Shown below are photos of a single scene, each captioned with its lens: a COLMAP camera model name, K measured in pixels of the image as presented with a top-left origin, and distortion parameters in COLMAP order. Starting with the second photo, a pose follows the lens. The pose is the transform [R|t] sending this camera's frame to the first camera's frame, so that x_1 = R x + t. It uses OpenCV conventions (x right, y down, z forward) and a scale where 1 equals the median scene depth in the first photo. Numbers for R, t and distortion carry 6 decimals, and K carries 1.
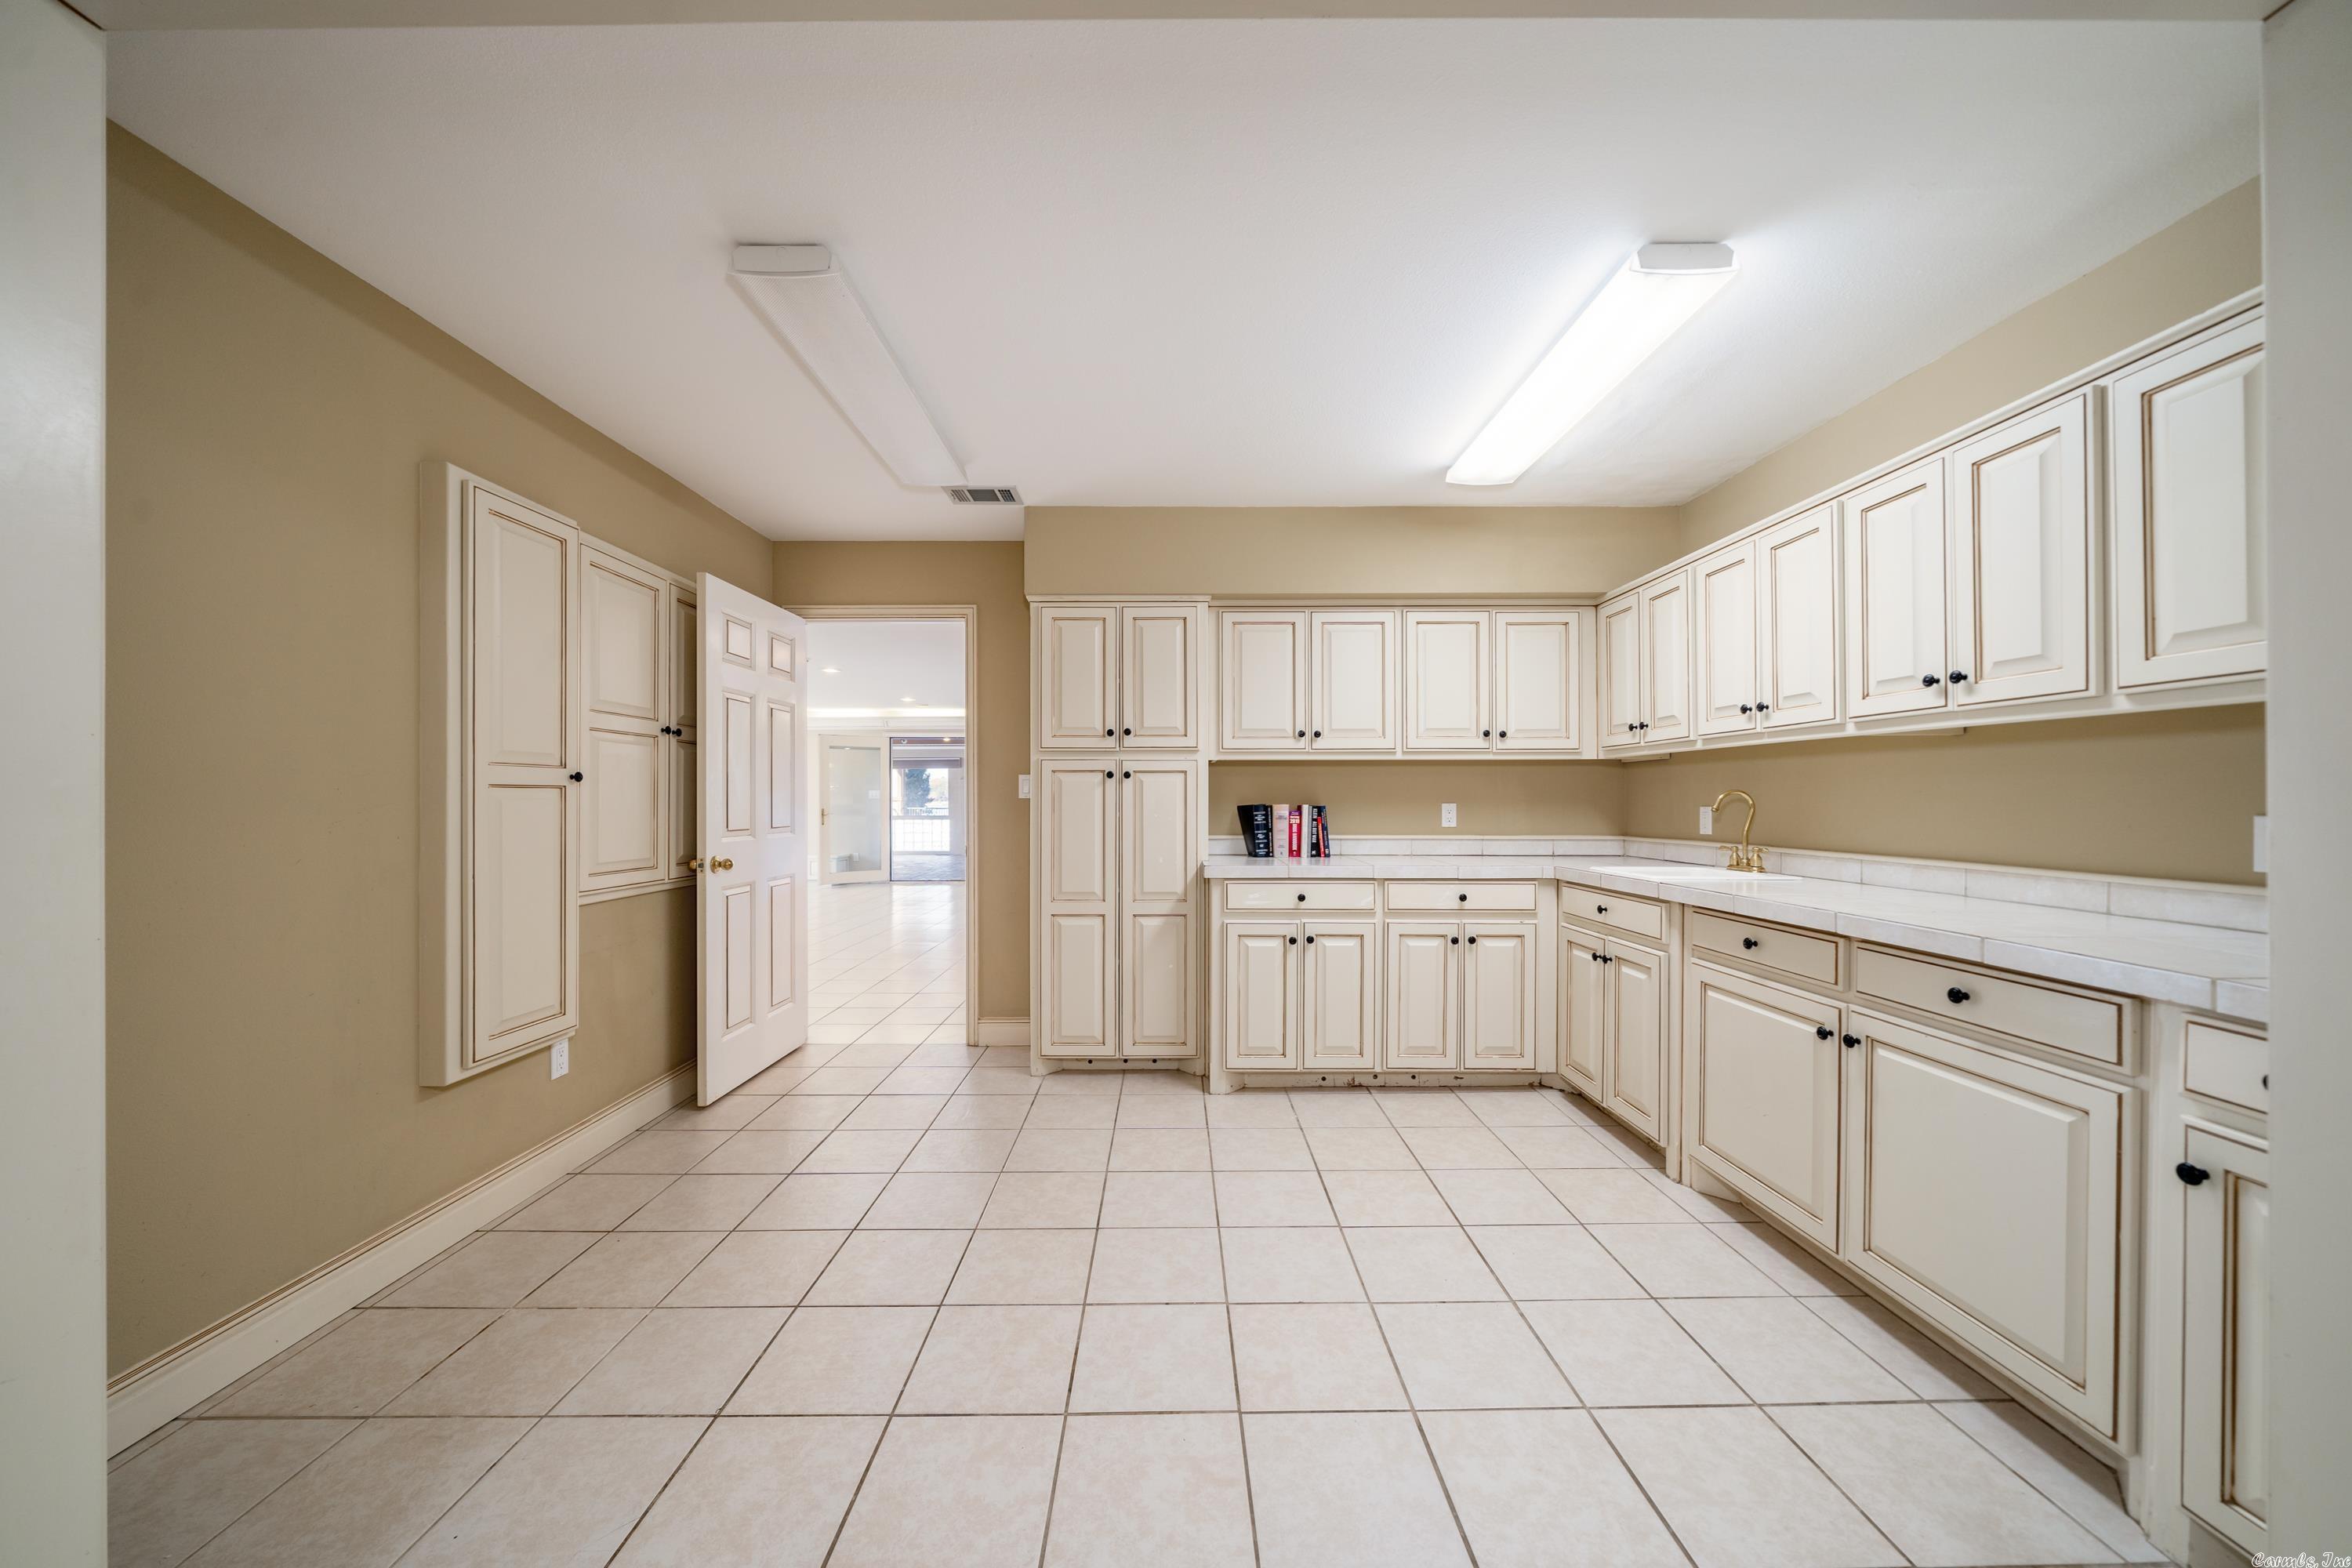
lens RADIAL K [[851.9, 0, 1165.8], [0, 851.9, 799.3], [0, 0, 1]] dist [-0.000082, 0.000005]
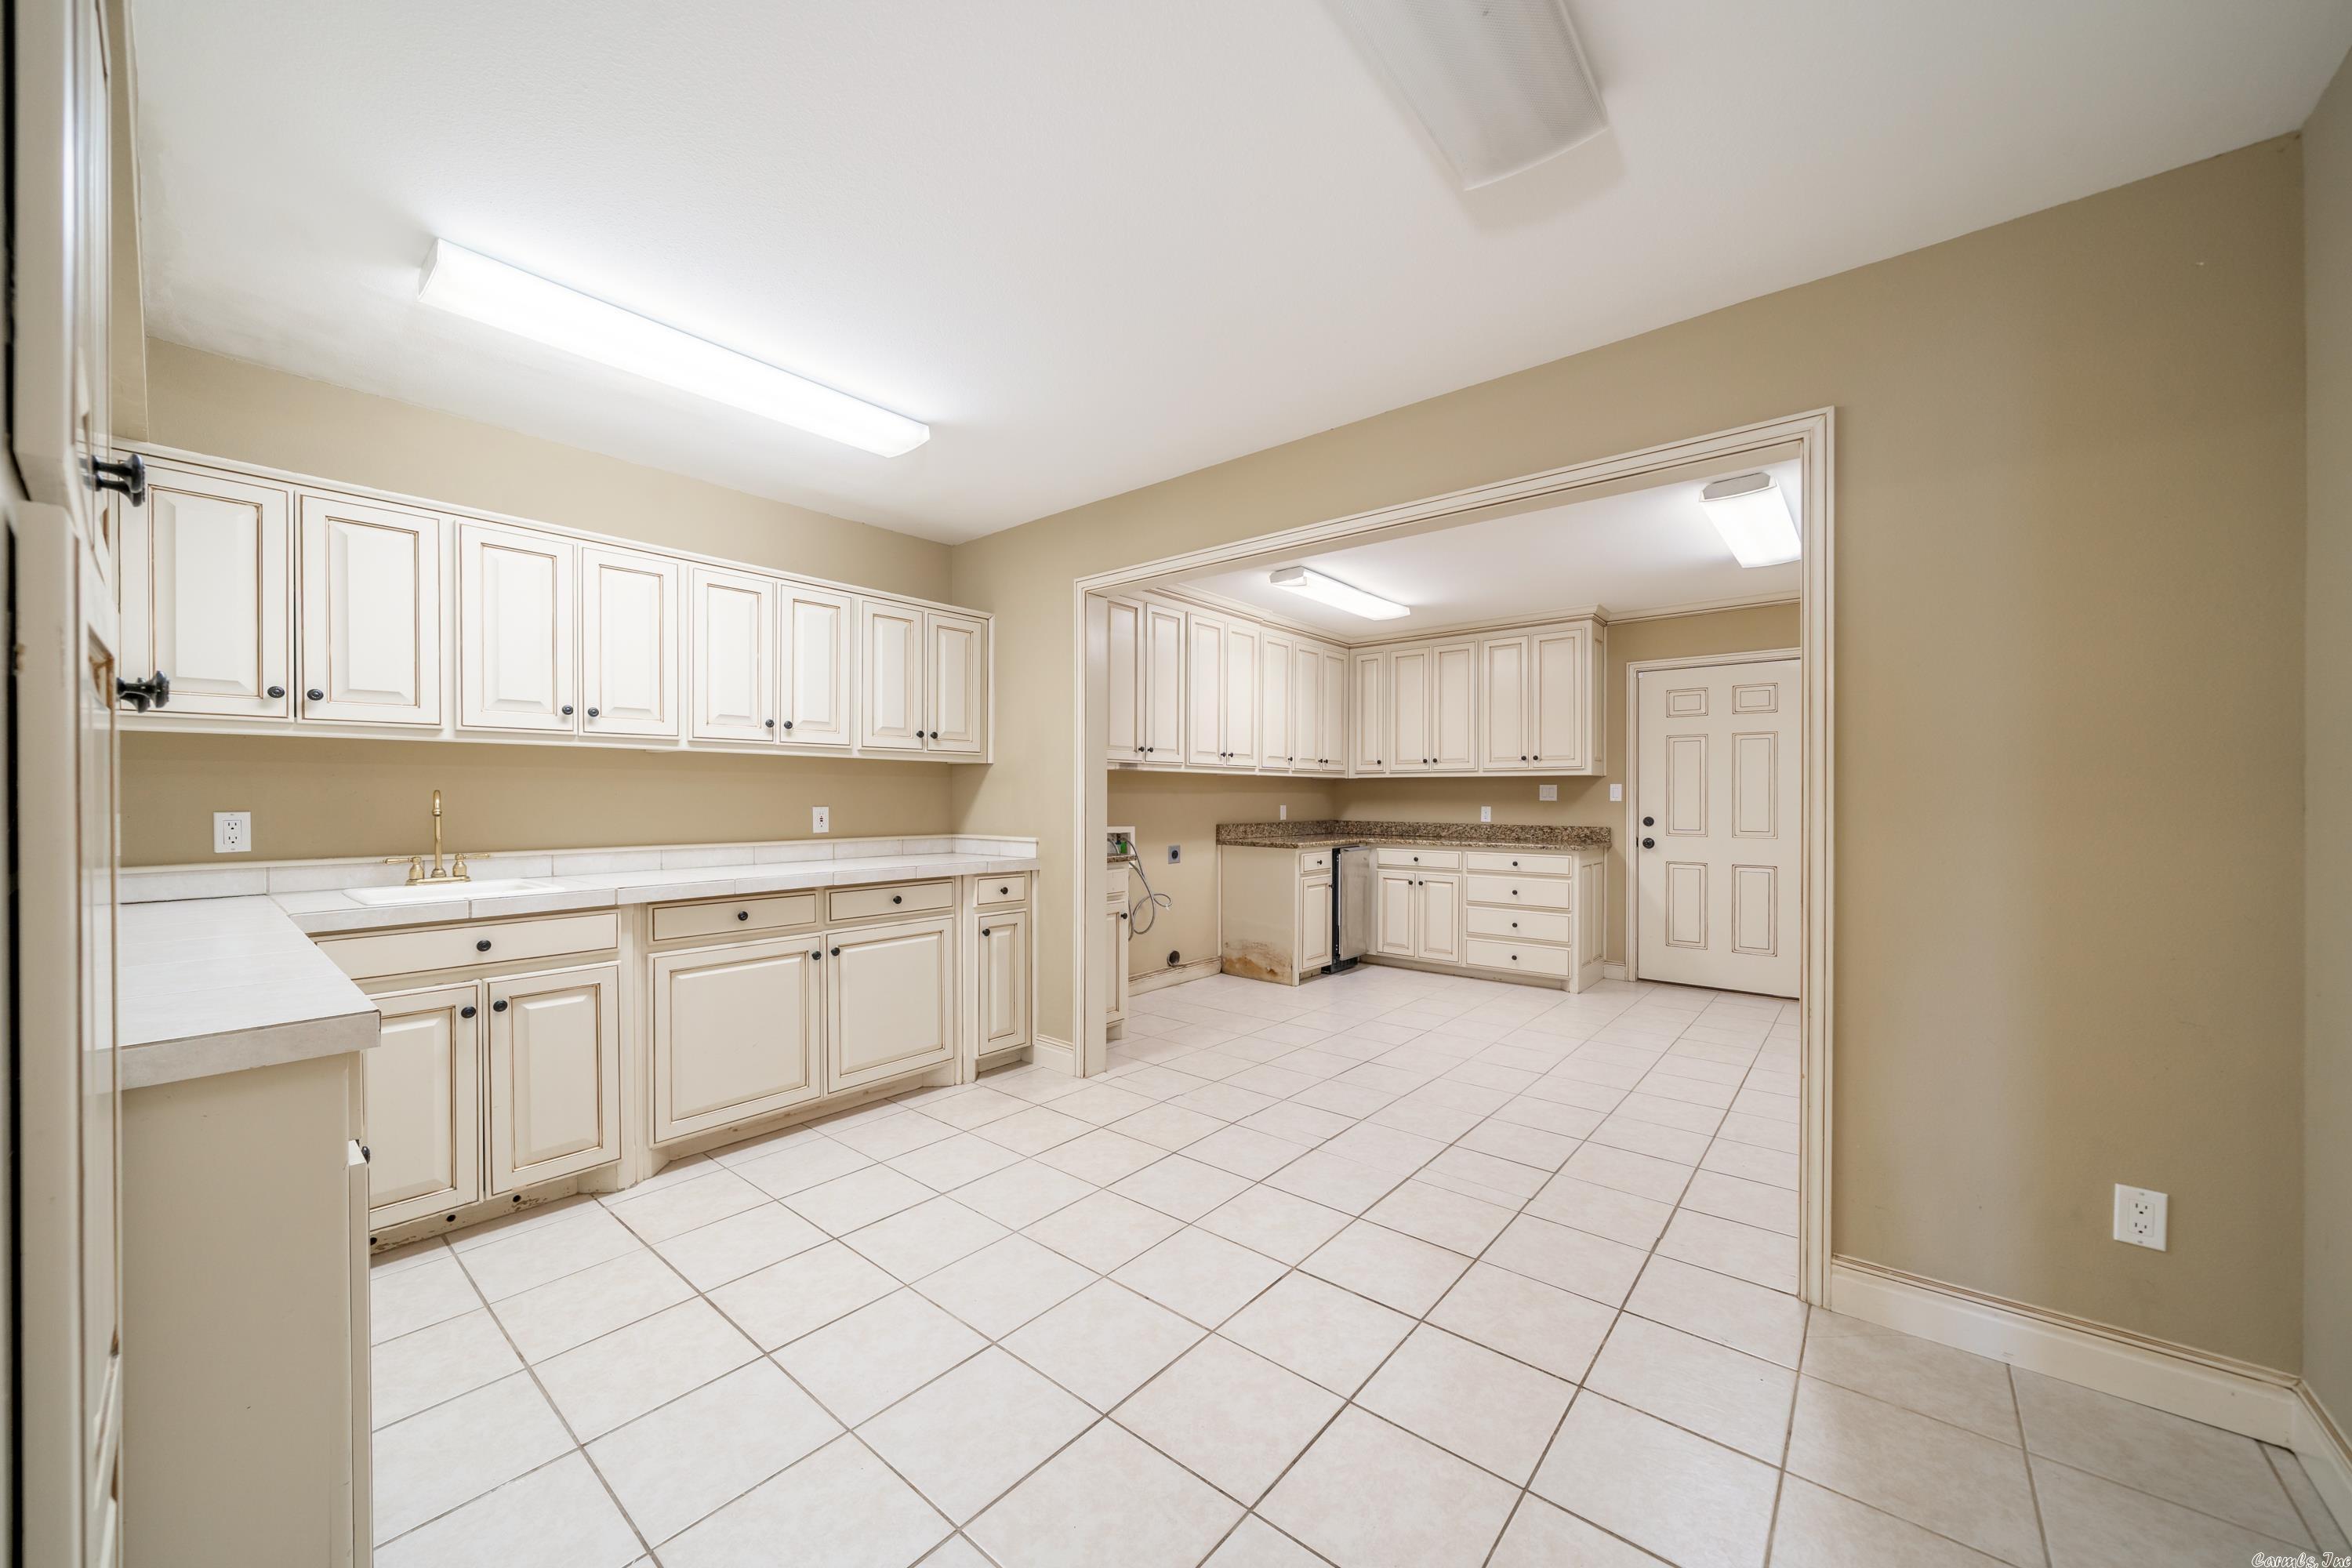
lens RADIAL K [[852.0, 0, 1173.6], [0, 852.0, 793.4], [0, 0, 1]] dist [-0.003504, 0.000132]
pose [[-0.771215, -0.000769, 0.636574, -0.559220], [-0.000498, 1.000000, 0.000605, -0.010616], [-0.636574, 0.000150, -0.771216, 1.473402]]
